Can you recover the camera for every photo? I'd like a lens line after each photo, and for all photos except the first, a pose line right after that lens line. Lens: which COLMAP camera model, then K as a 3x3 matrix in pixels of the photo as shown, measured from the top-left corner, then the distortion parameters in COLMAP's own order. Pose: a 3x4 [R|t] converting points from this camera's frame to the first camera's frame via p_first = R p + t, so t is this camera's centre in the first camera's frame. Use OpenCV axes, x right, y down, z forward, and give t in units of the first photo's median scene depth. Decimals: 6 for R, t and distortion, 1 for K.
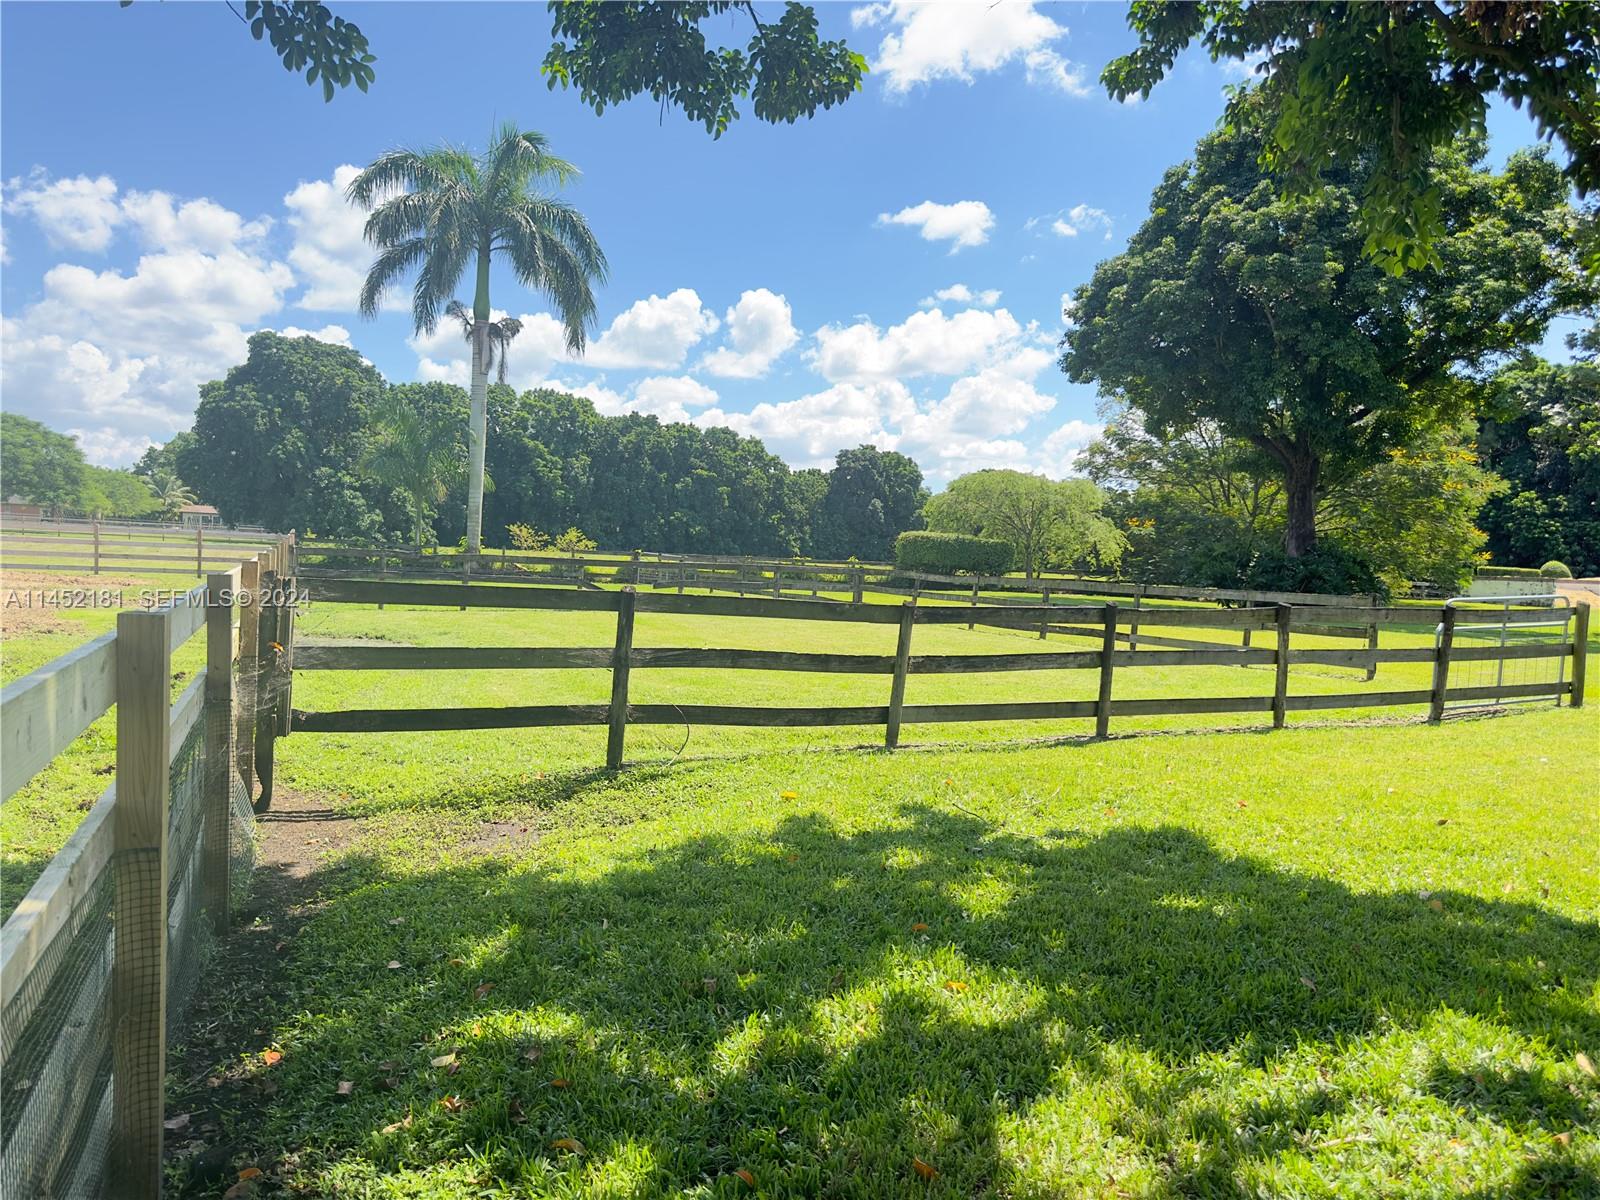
lens RADIAL K [[1141.5, 0, 800.0], [0, 1141.5, 600.0], [0, 0, 1]] dist [-0.001066, 0.000017]
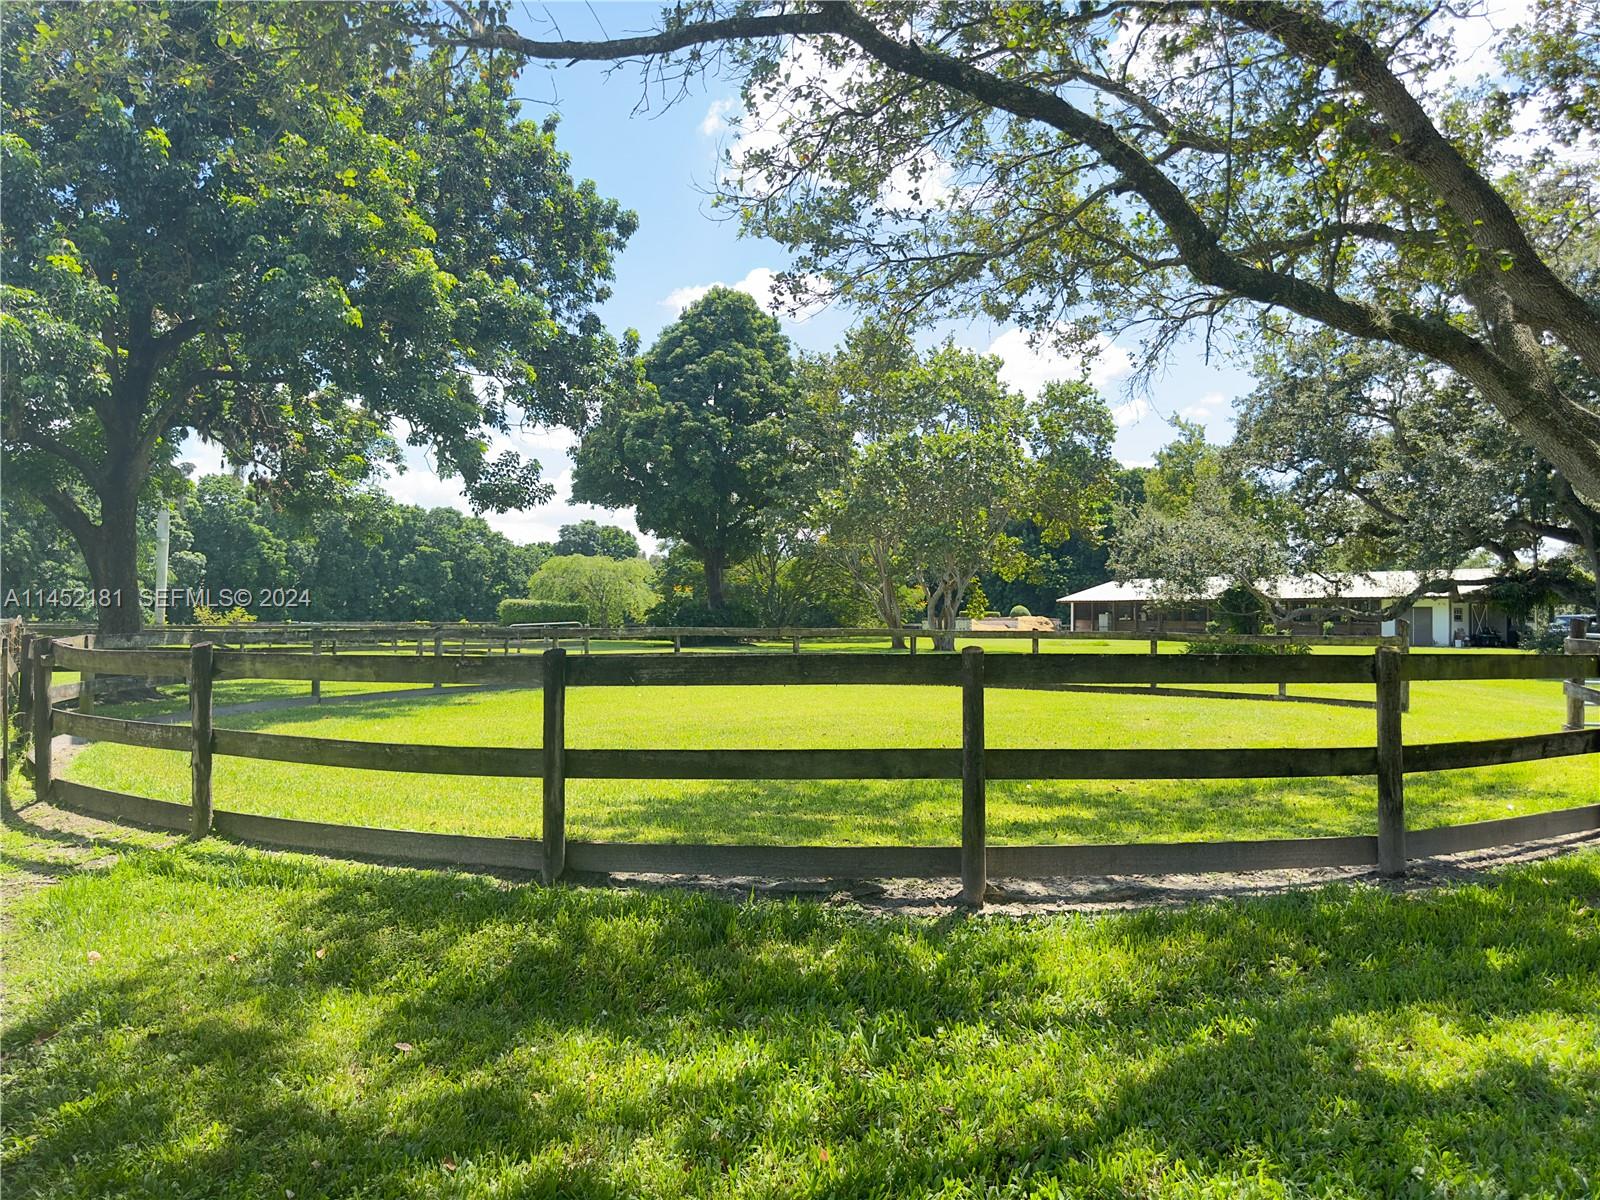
lens RADIAL K [[1141.5, 0, 800.0], [0, 1141.5, 600.0], [0, 0, 1]] dist [-0.001066, 0.000017]
pose [[0.982023, -0.033544, 0.185755, 0.070116], [0.043584, 0.997786, -0.050232, 0.009797], [-0.183658, 0.057425, 0.981311, -0.166762]]
